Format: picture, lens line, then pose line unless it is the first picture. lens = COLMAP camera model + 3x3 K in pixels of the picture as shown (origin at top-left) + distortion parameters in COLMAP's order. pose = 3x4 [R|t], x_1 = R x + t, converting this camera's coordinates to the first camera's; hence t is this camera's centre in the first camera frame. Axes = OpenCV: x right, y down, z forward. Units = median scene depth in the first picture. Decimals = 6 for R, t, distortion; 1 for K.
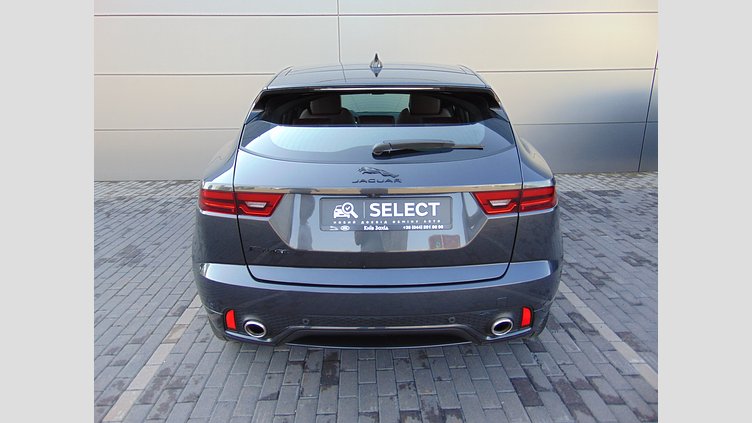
lens RADIAL K [[418.2, 0, 378.6], [0, 418.2, 208.4], [0, 0, 1]] dist [0.017182, 0.010287]
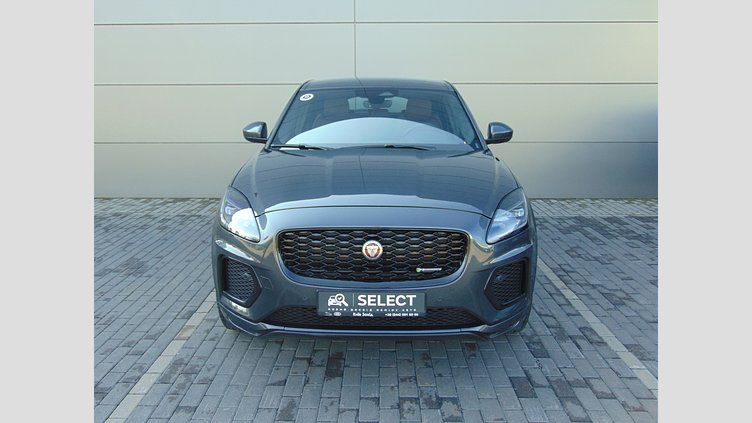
lens RADIAL K [[521.6, 0, 377.5], [0, 521.6, 212.0], [0, 0, 1]] dist [-0.006710, 0.011584]
pose [[0.998709, 0.019125, -0.047056, 0.033727], [-0.022392, 0.997301, -0.069924, 0.075478], [0.045591, 0.070888, 0.996442, -0.238559]]
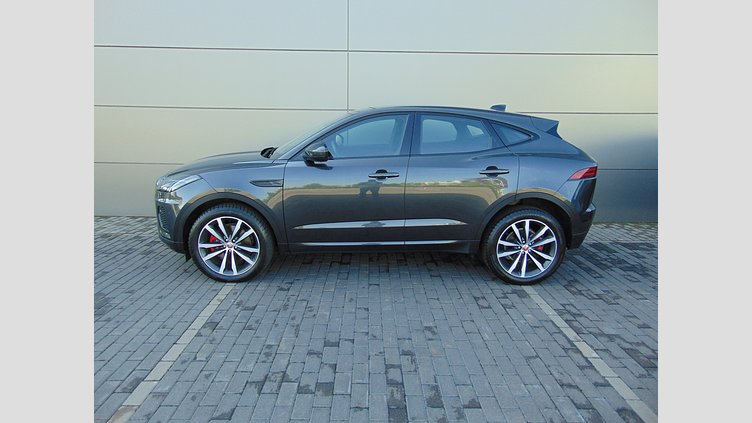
lens RADIAL K [[418.2, 0, 376.7], [0, 418.2, 212.4], [0, 0, 1]] dist [0.017182, 0.010287]
pose [[0.999250, 0.029436, -0.025150, 0.010502], [-0.031366, 0.996291, -0.080125, -0.038630], [0.022698, 0.080853, 0.996468, 0.167193]]
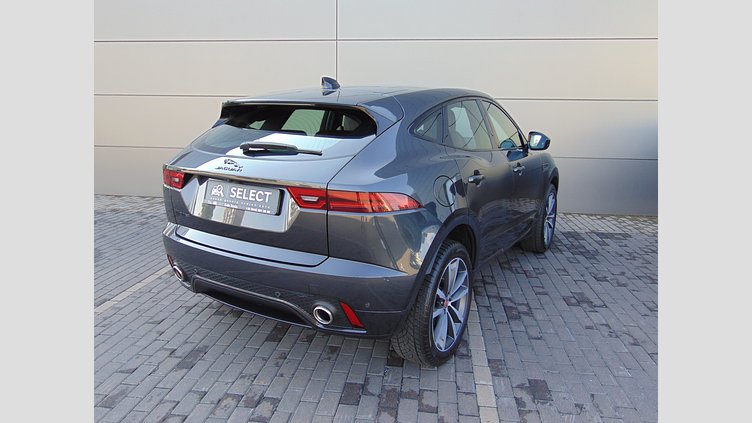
lens RADIAL K [[482.6, 0, 369.9], [0, 482.6, 213.6], [0, 0, 1]] dist [-0.000411, 0.014274]
pose [[0.984525, 0.058421, -0.165217, 0.414101], [-0.071731, 0.994542, -0.075771, 0.058971], [0.159889, 0.086450, 0.983342, -0.149172]]
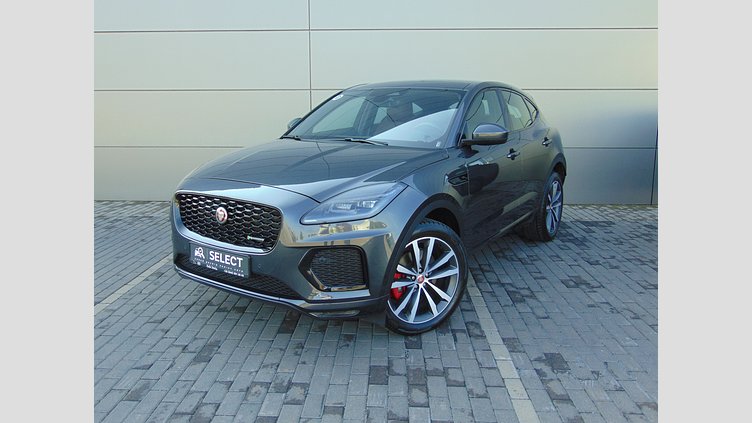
lens RADIAL K [[521.6, 0, 370.8], [0, 521.6, 211.6], [0, 0, 1]] dist [-0.006710, 0.011584]
pose [[0.996526, 0.025858, -0.079163, 0.310181], [-0.033237, 0.995076, -0.093371, 0.111523], [0.076359, 0.095678, 0.992479, -0.243295]]
